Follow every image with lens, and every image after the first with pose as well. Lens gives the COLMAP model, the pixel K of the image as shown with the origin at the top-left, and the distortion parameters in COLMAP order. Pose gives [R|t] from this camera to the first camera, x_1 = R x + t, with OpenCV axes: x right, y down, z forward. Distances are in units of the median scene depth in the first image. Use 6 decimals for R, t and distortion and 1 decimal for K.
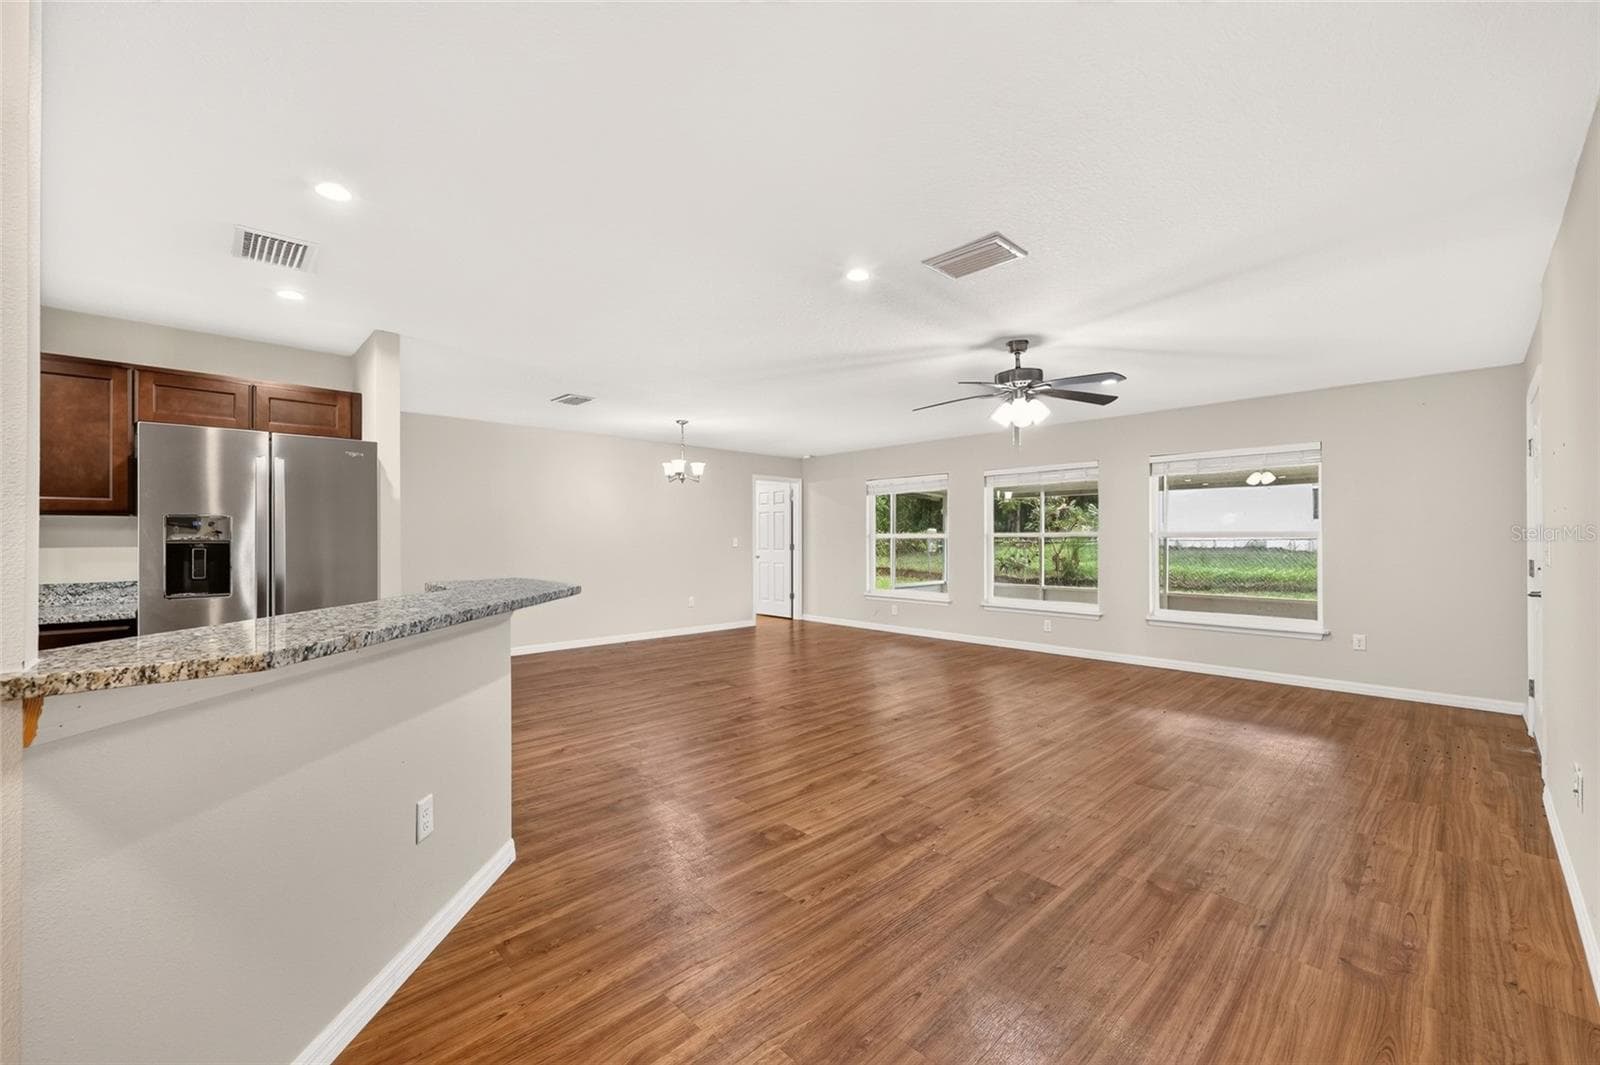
lens RADIAL K [[638.1, 0, 800.0], [0, 638.1, 532.5], [0, 0, 1]] dist [-0.001305, -0.000244]
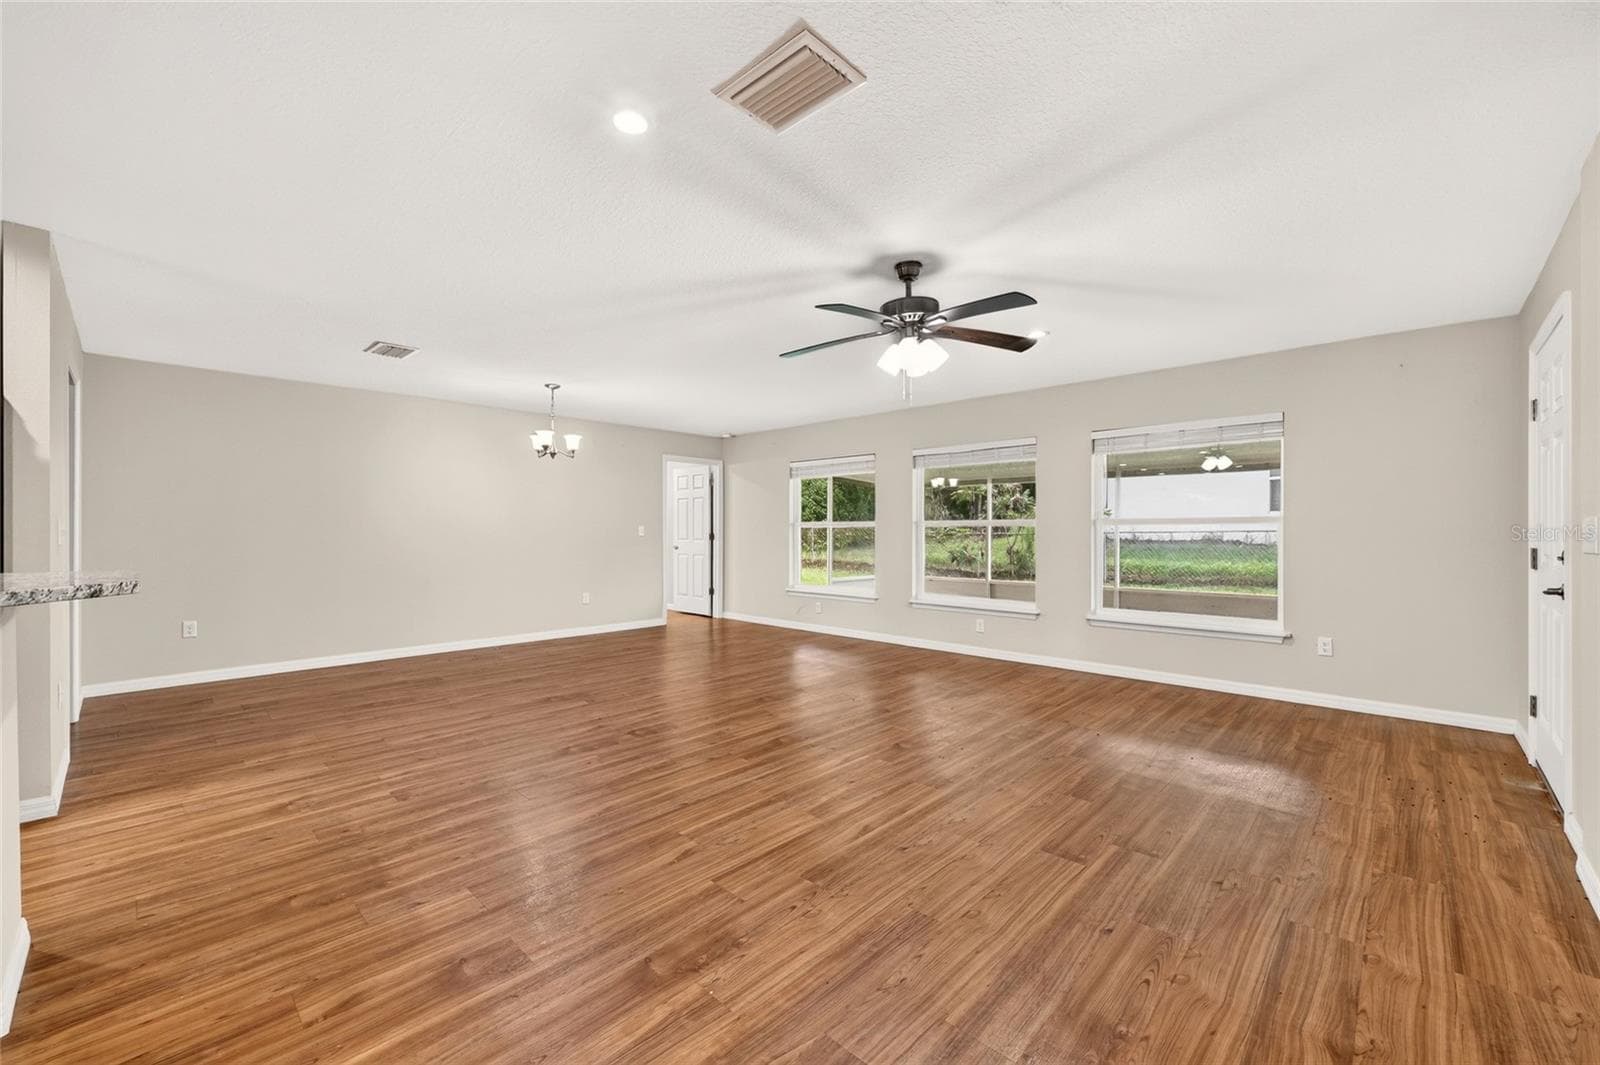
lens RADIAL K [[644.1, 0, 798.7], [0, 644.1, 526.8], [0, 0, 1]] dist [-0.001067, -0.000094]
pose [[0.998868, 0.003668, 0.047419, 0.141285], [-0.003737, 0.999992, 0.001364, 0.014626], [-0.047414, -0.001539, 0.998874, 0.184642]]
